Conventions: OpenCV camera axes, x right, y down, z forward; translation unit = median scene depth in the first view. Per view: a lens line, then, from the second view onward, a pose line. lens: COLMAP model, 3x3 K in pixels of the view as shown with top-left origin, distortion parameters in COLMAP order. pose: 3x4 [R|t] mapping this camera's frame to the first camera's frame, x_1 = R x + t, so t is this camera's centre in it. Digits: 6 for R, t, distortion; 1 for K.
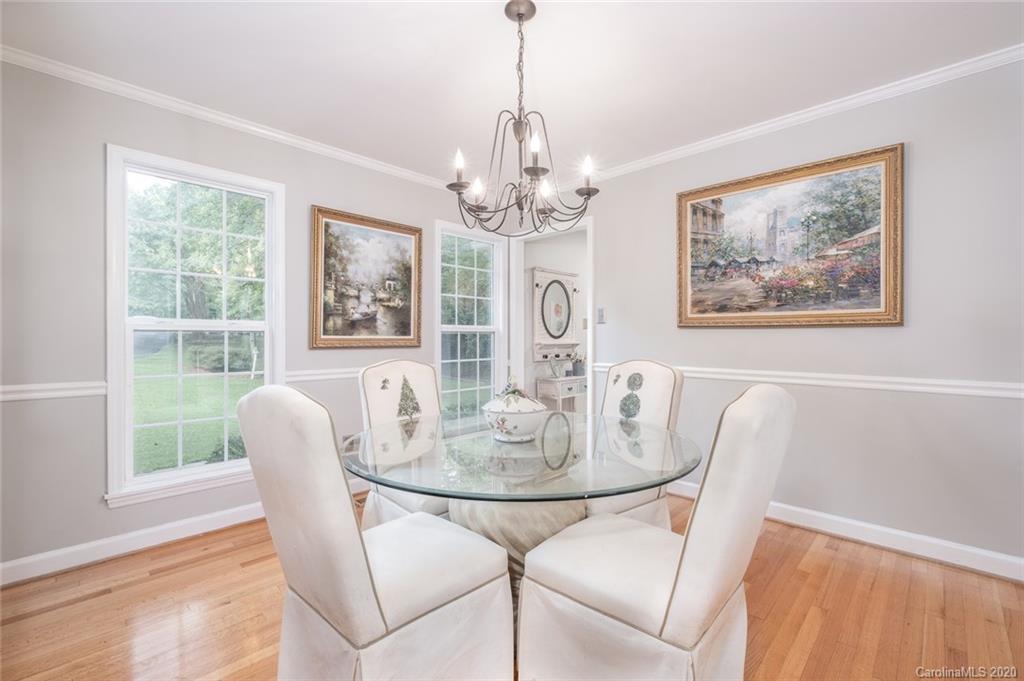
lens RADIAL K [[444.5, 0, 483.7], [0, 444.5, 339.4], [0, 0, 1]] dist [-0.010591, 0.000618]
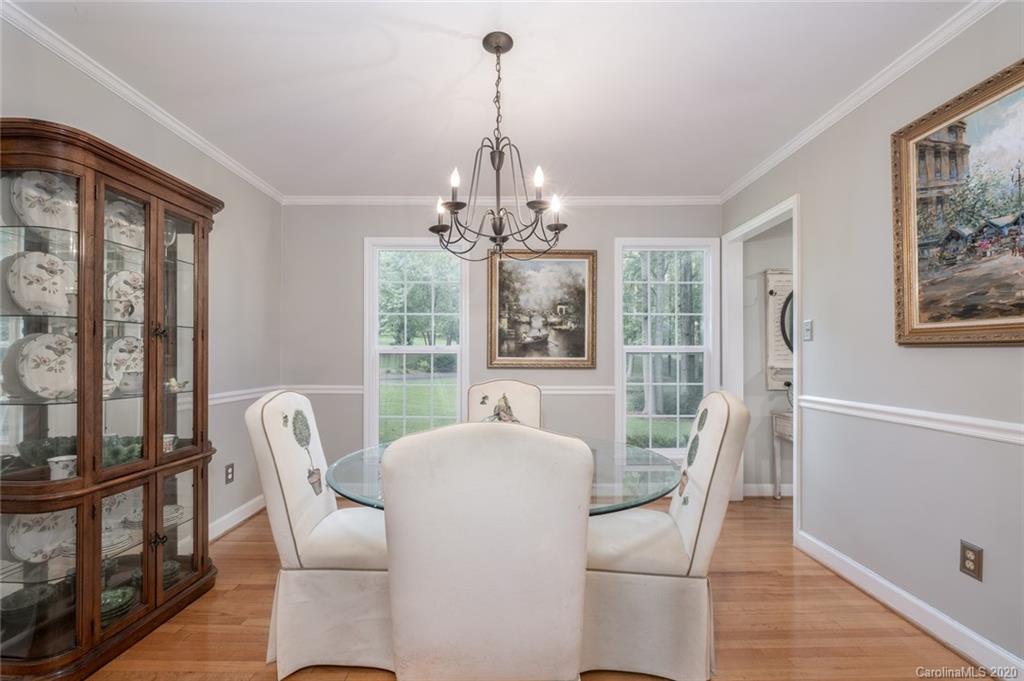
lens RADIAL K [[444.5, 0, 511.3], [0, 444.5, 351.7], [0, 0, 1]] dist [-0.010591, 0.000618]
pose [[0.712023, -0.005564, -0.702134, 0.493310], [-0.005551, 0.999893, -0.013553, -0.006898], [0.702135, 0.013548, 0.711915, 0.179010]]
